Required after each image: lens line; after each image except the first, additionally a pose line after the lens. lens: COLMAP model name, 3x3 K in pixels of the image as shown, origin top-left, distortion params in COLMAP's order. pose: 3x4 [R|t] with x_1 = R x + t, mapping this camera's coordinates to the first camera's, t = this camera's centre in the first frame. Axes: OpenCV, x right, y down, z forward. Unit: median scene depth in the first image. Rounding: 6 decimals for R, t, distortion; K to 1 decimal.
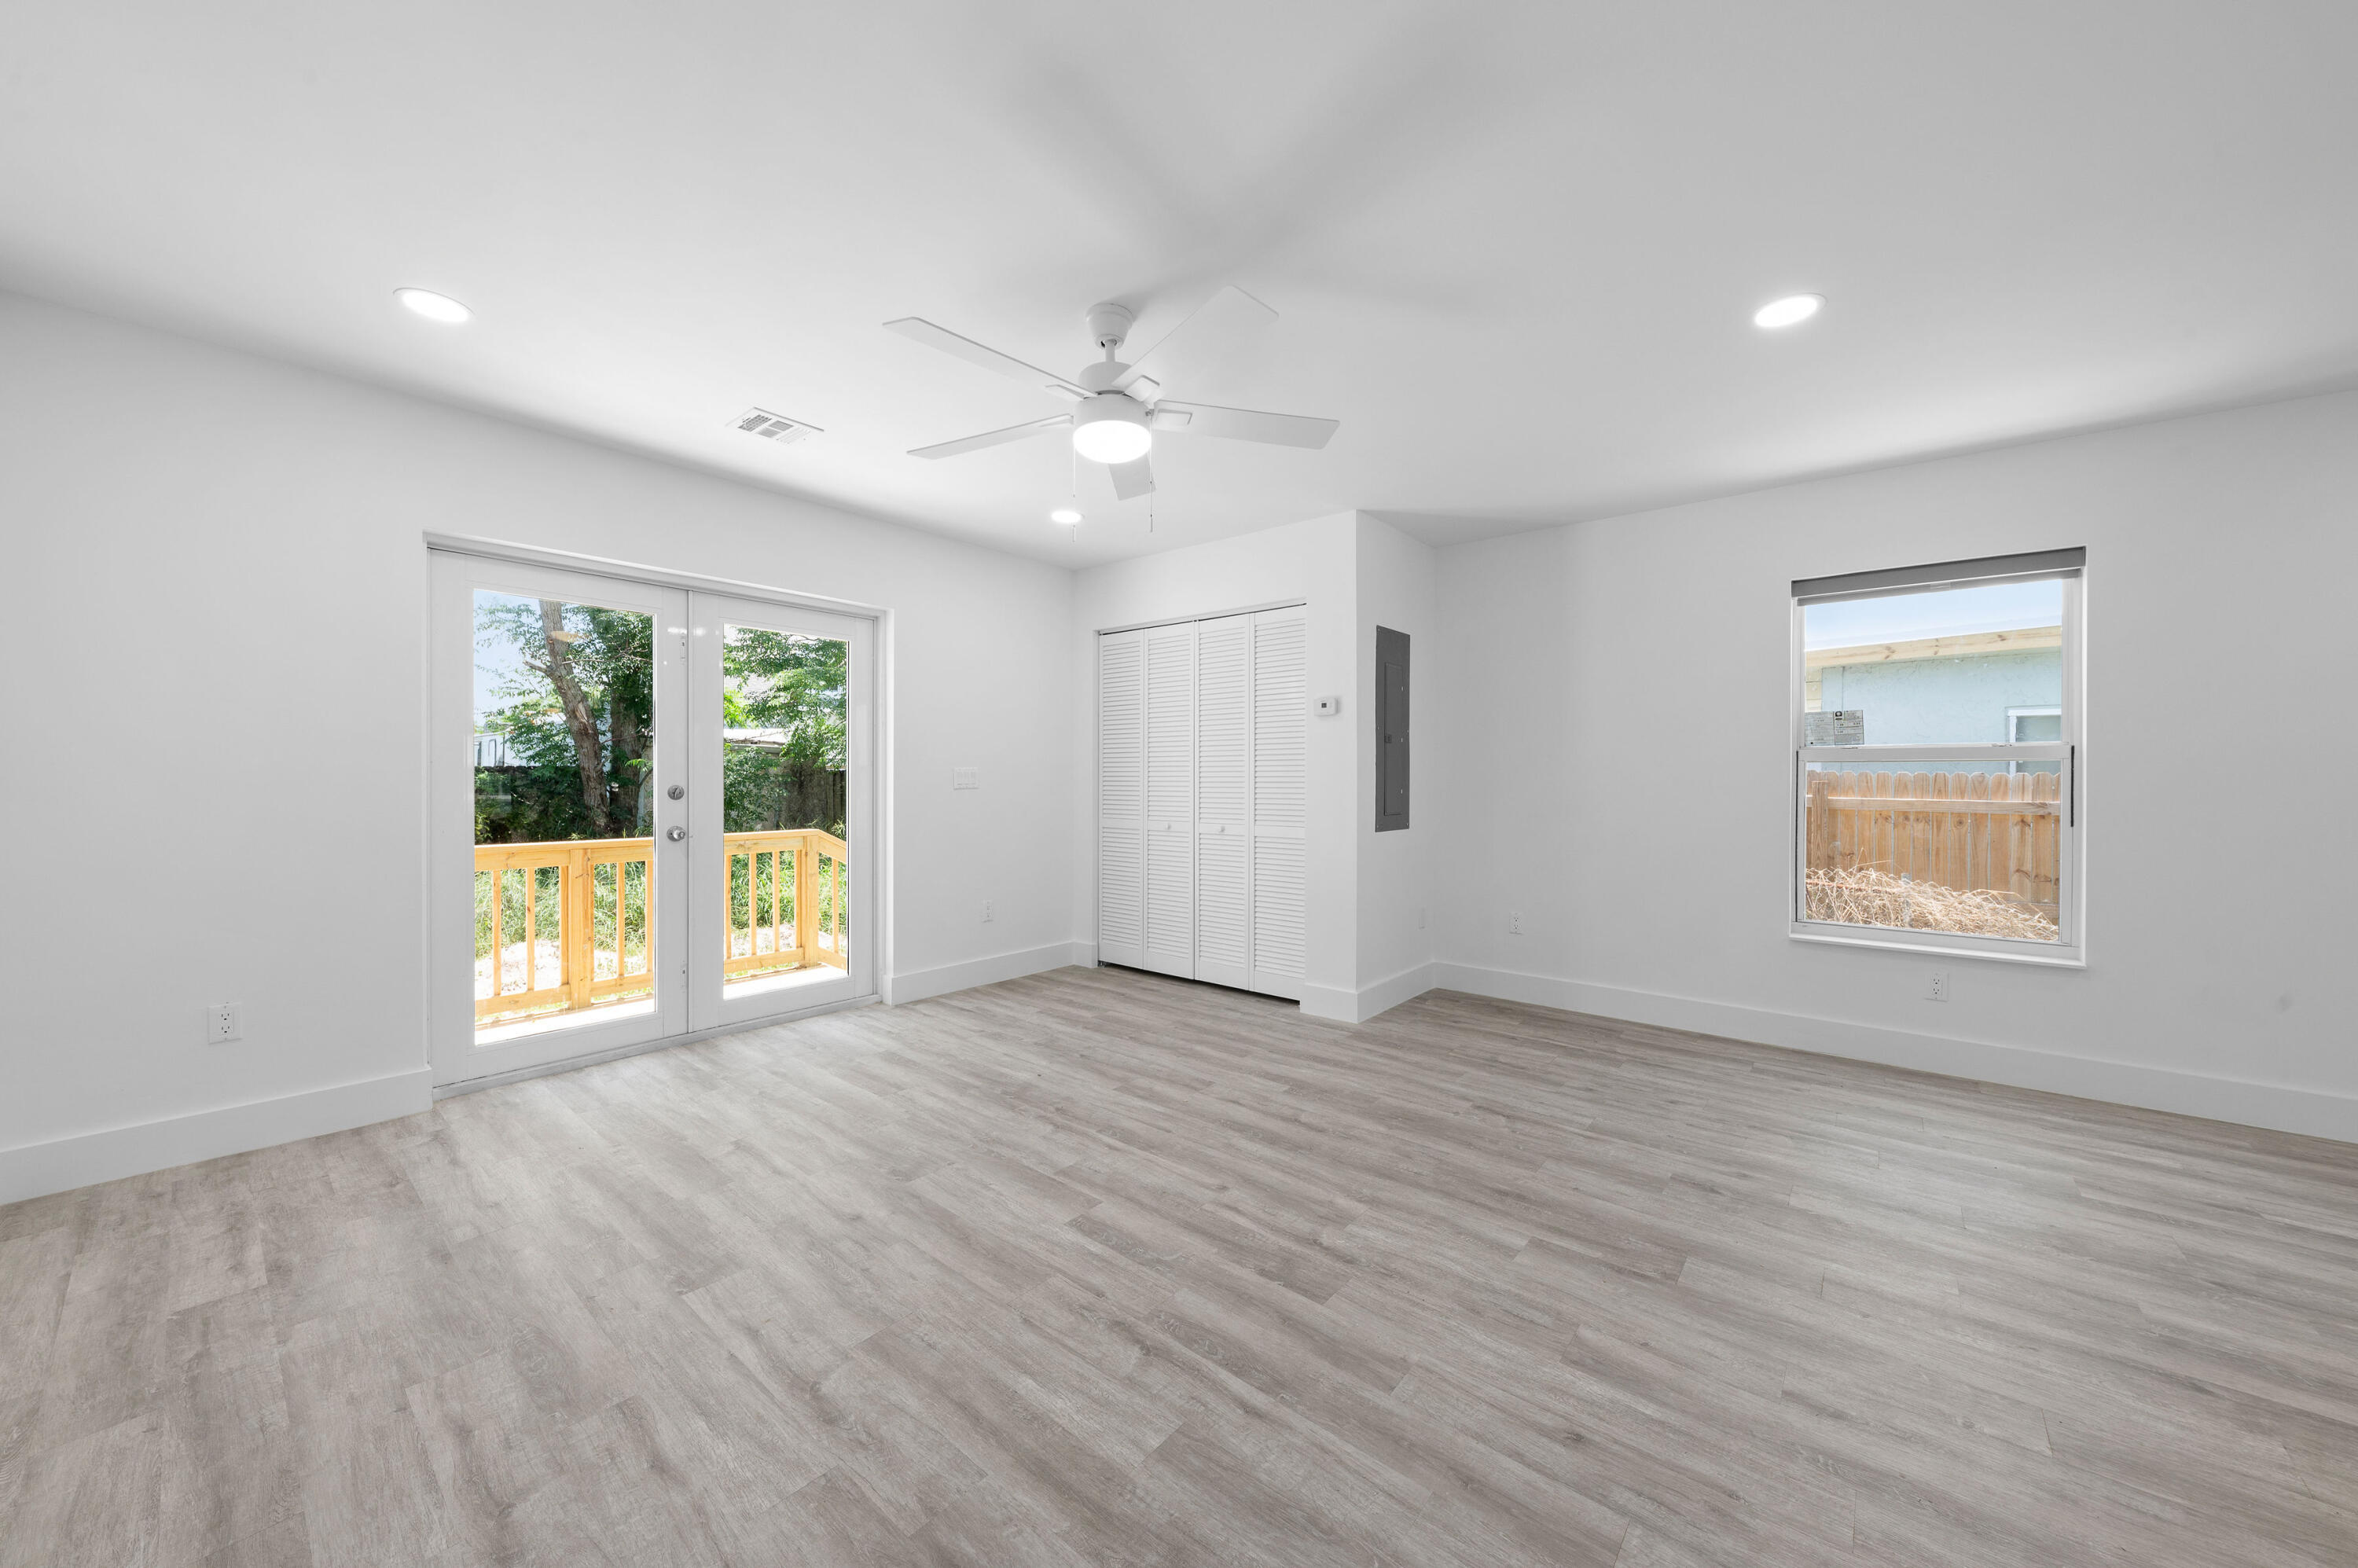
lens RADIAL K [[830.2, 0, 1194.0], [0, 830.2, 777.7], [0, 0, 1]] dist [-0.001292, -0.003198]
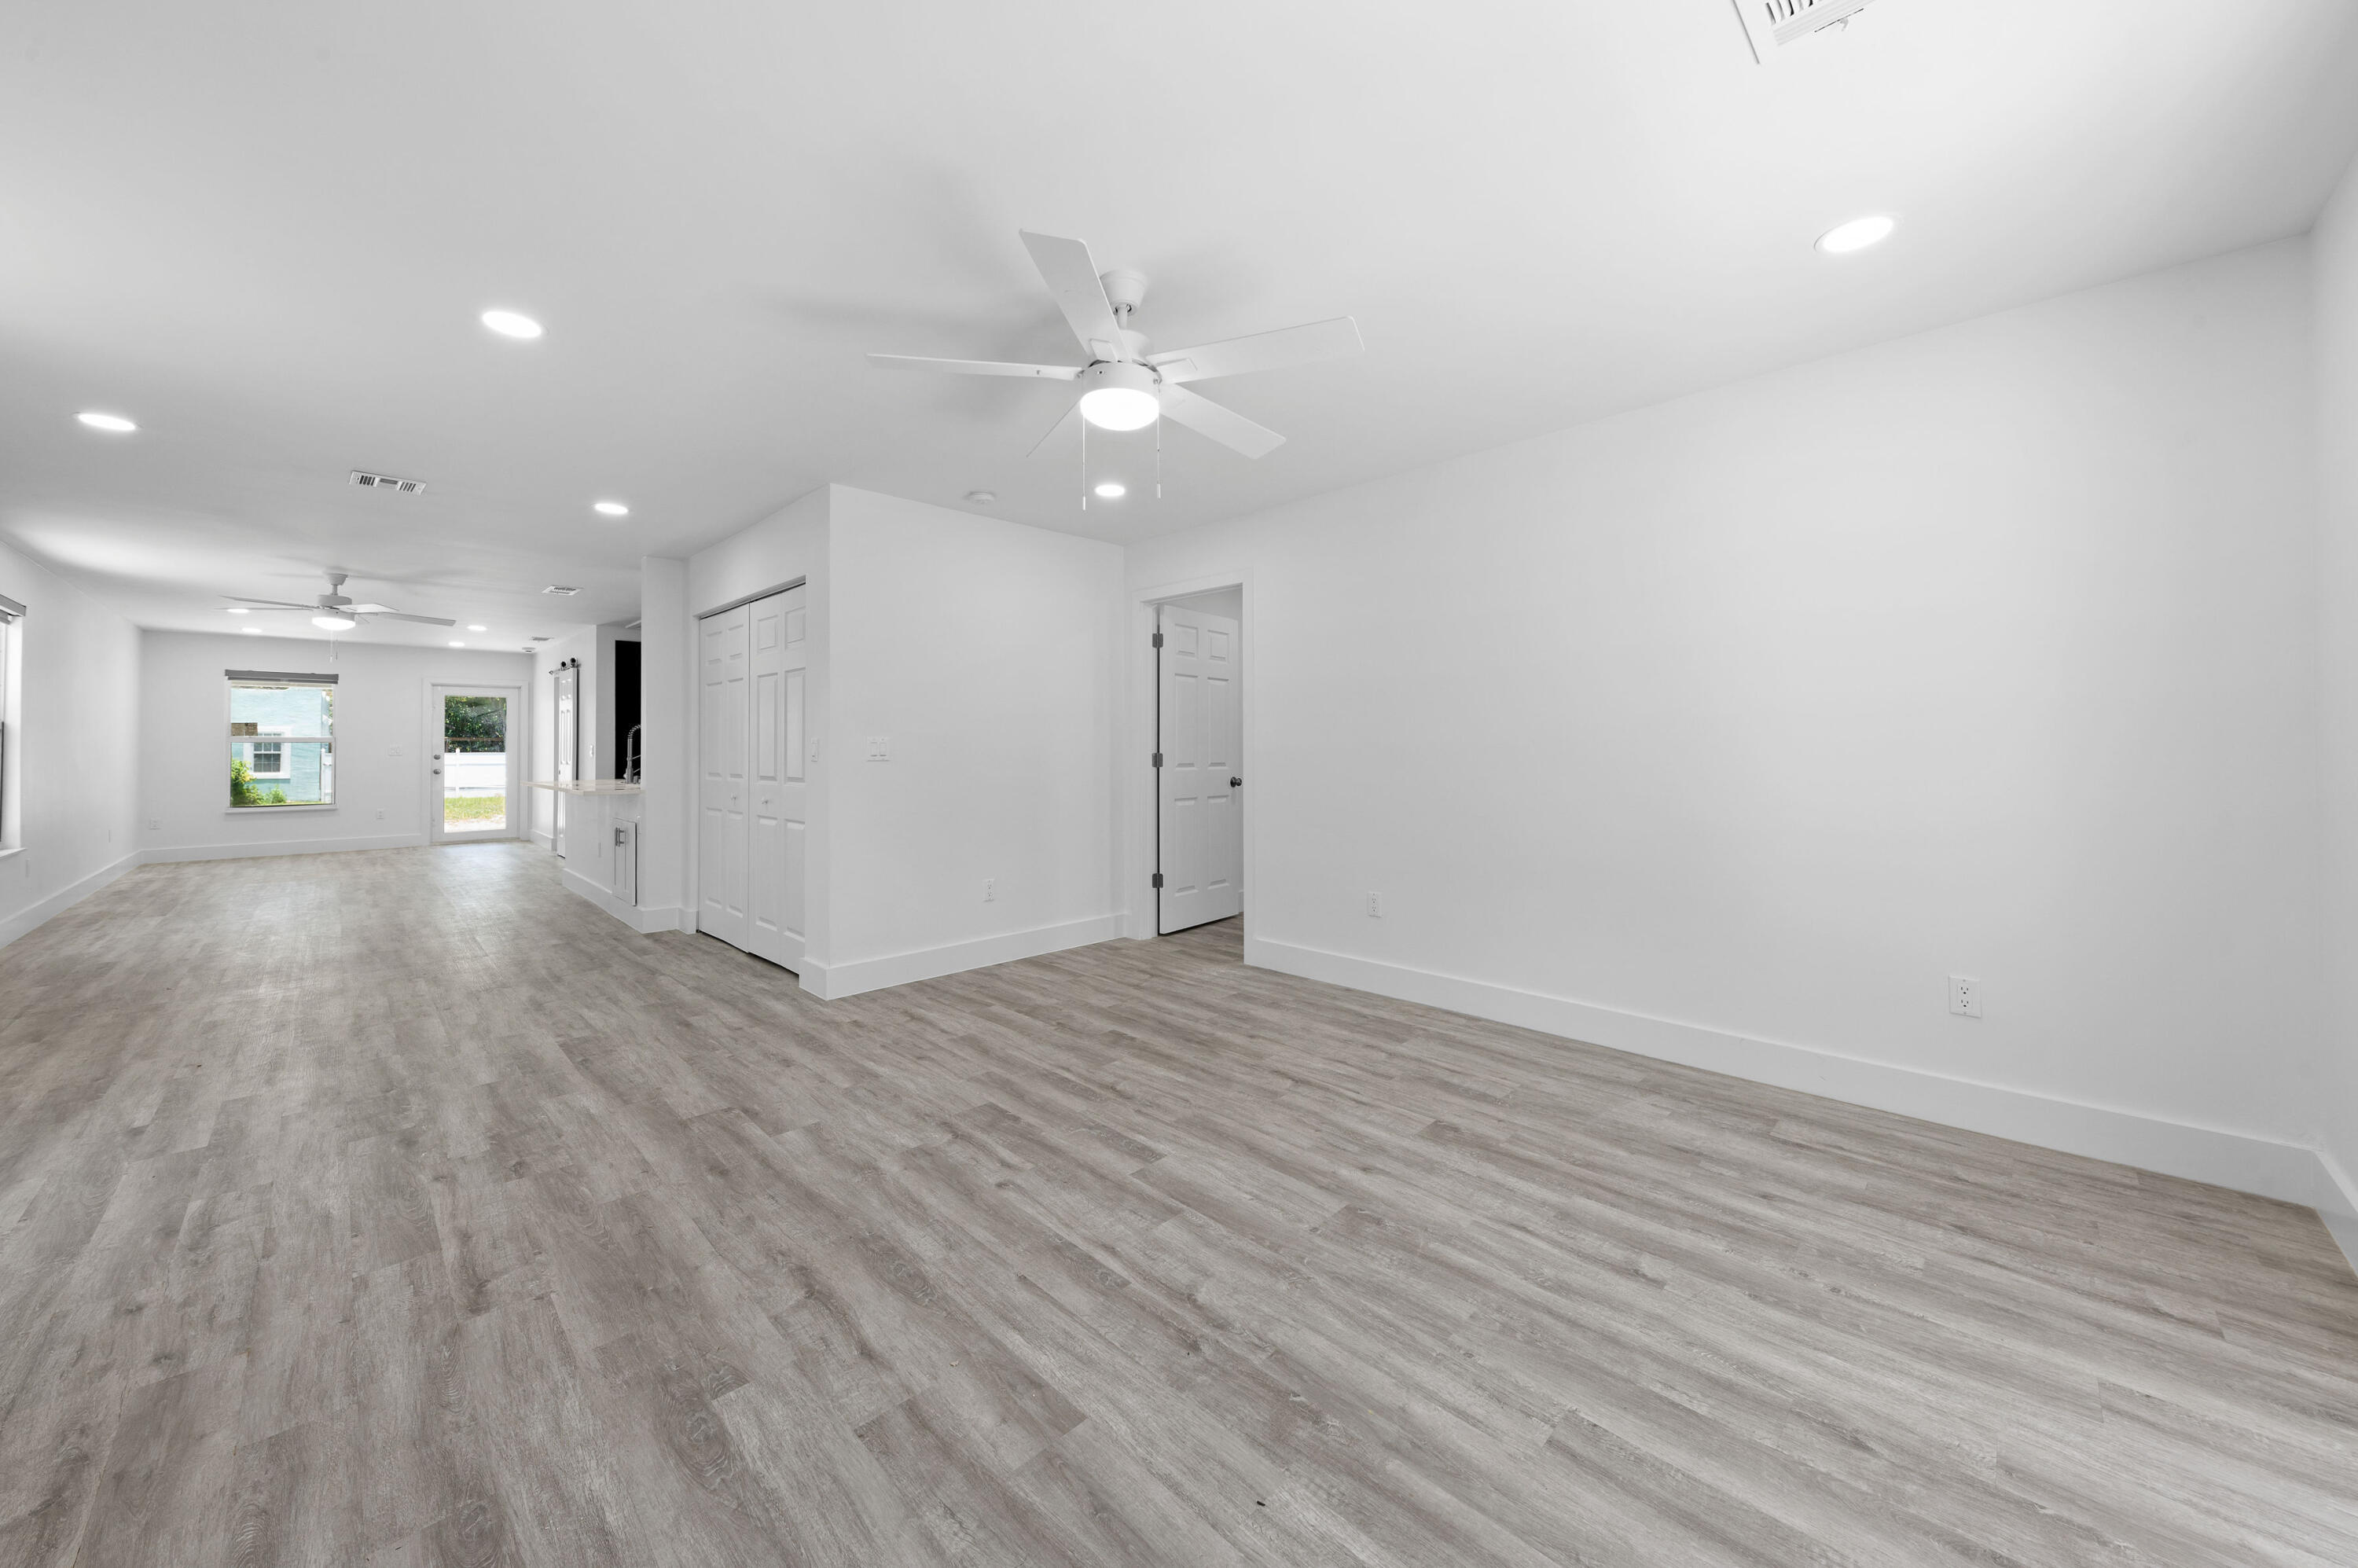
lens RADIAL K [[830.2, 0, 1195.1], [0, 830.2, 733.5], [0, 0, 1]] dist [-0.001292, -0.003198]
pose [[-0.996809, 0.001764, 0.079806, -0.253877], [0.000346, 0.999842, -0.017778, 0.001014], [-0.079824, -0.017694, -0.996652, 1.892250]]
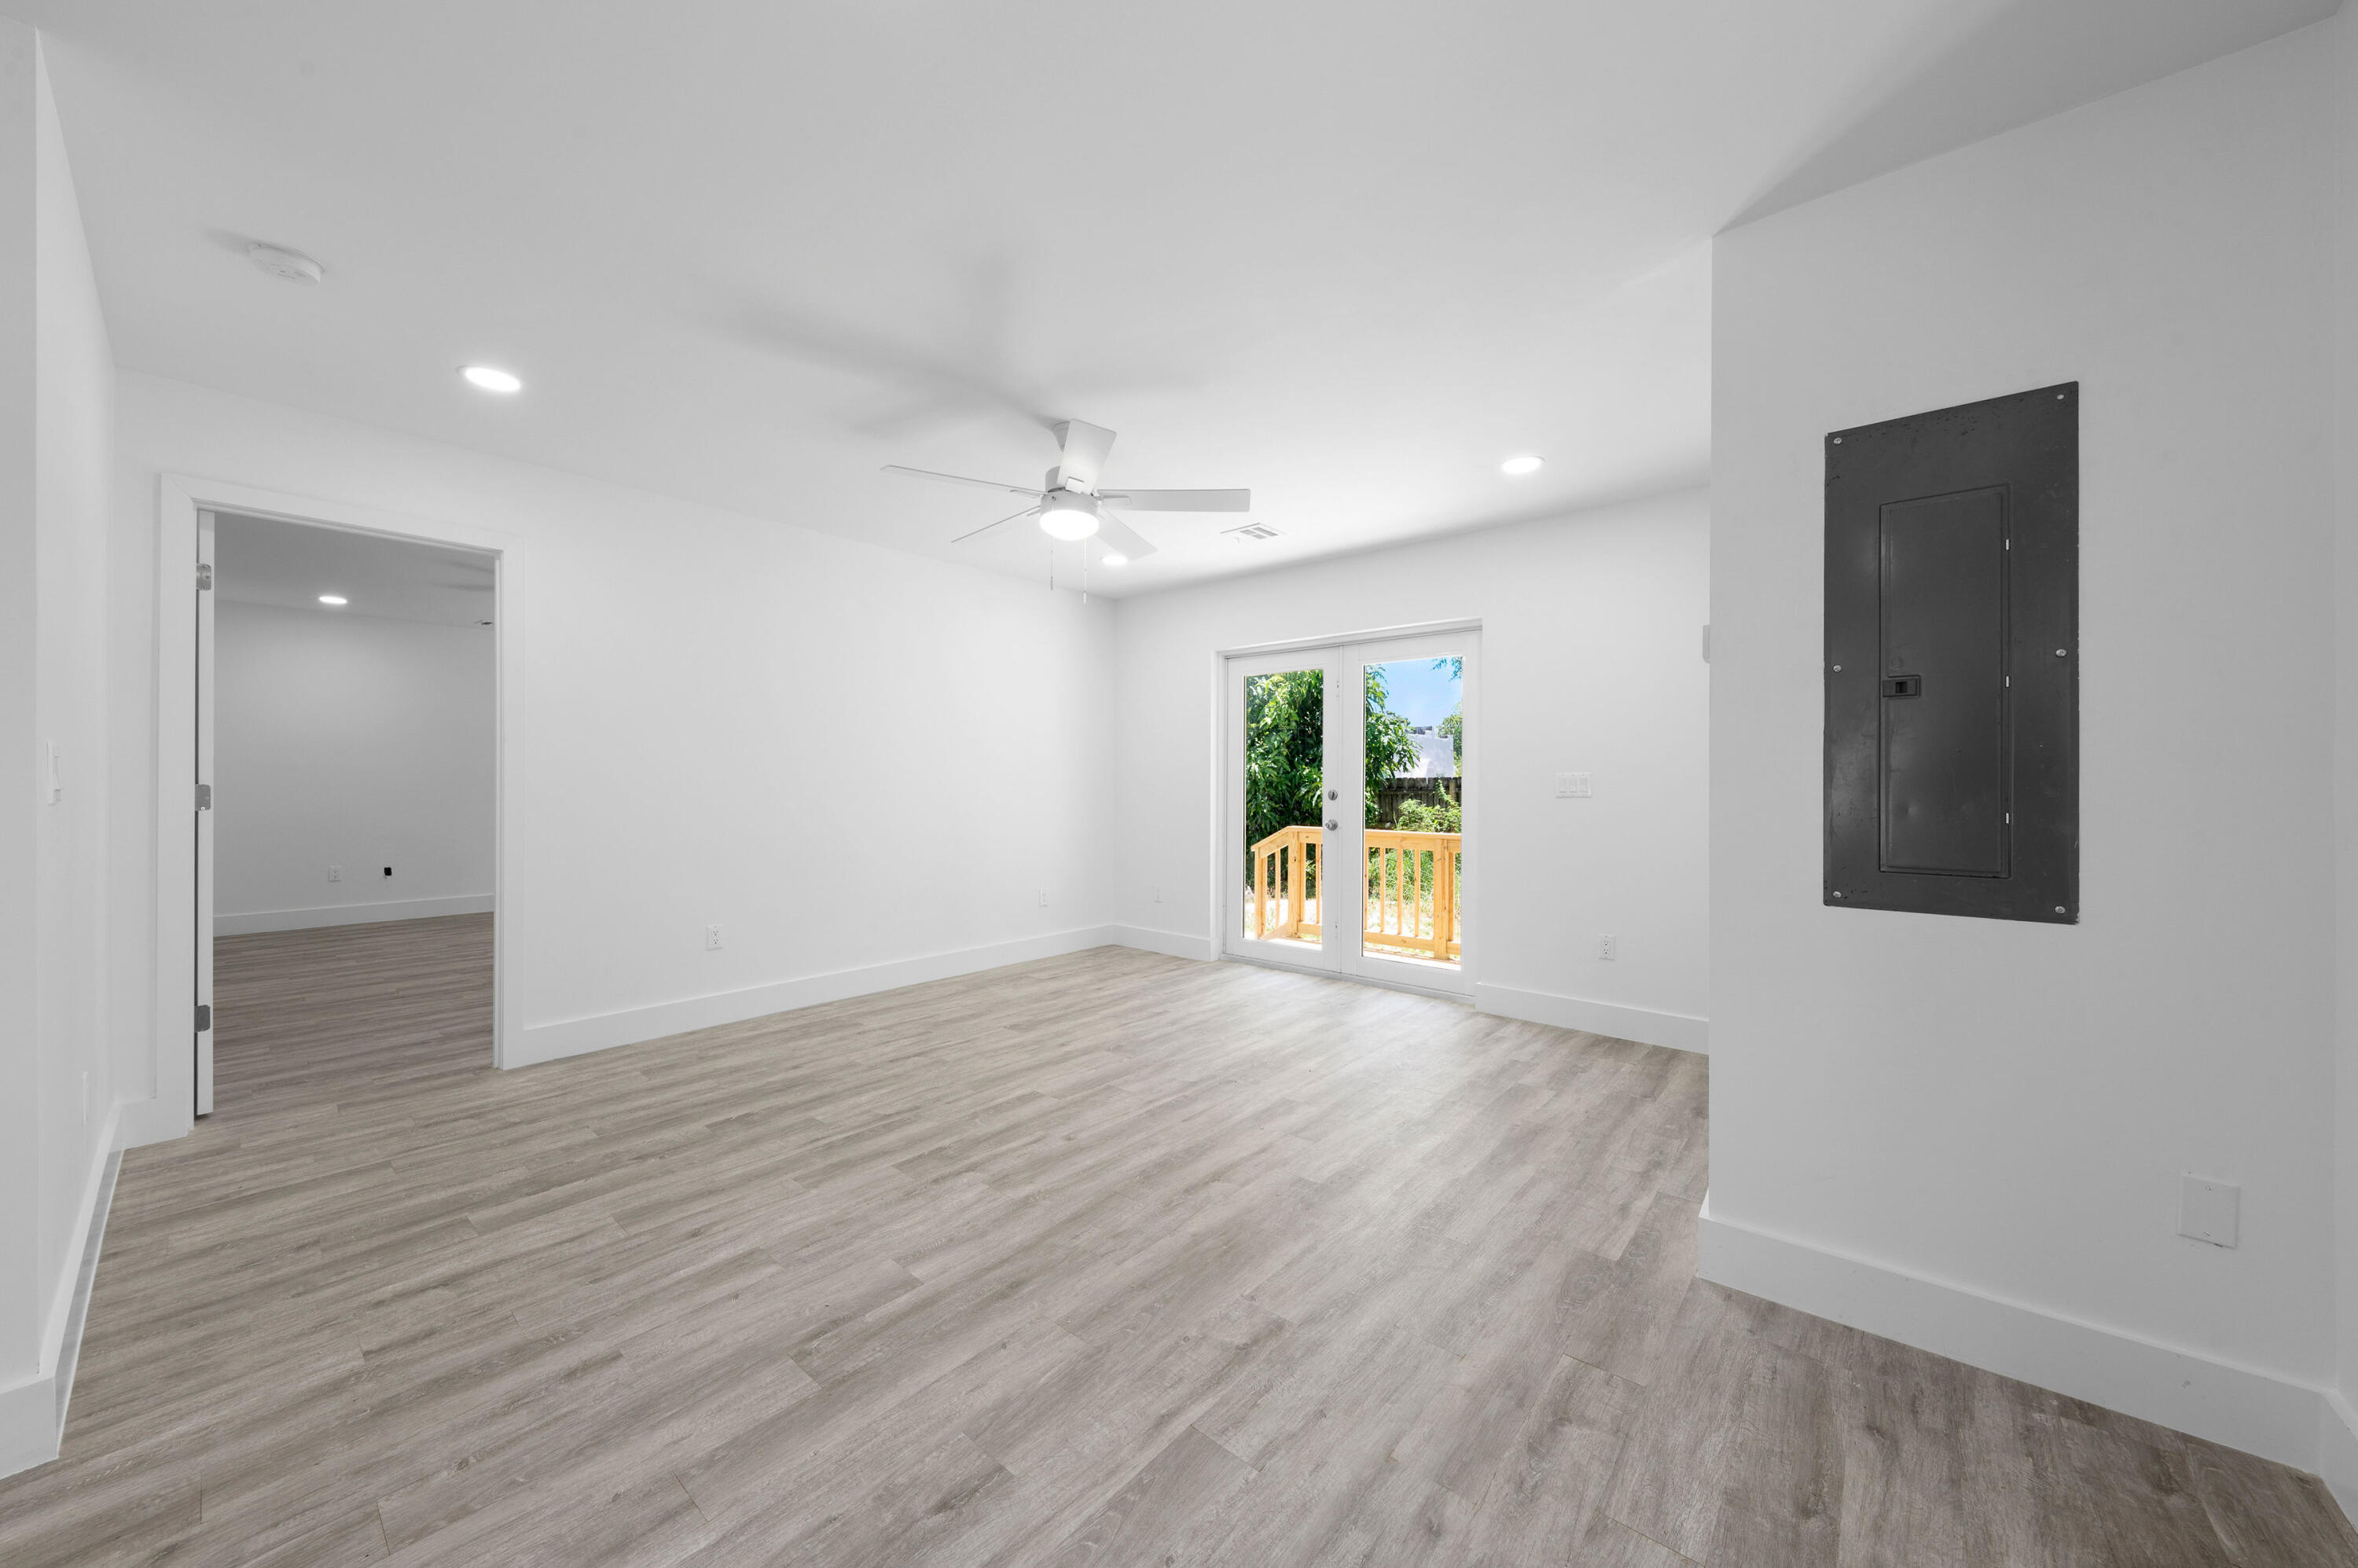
lens RADIAL K [[830.2, 0, 1163.9], [0, 830.2, 799.7], [0, 0, 1]] dist [-0.001292, -0.003198]
pose [[-0.023347, 0.016714, -0.999588, 1.154839], [-0.006057, 0.999840, 0.016860, 0.004044], [0.999709, 0.006448, -0.023242, 1.134757]]
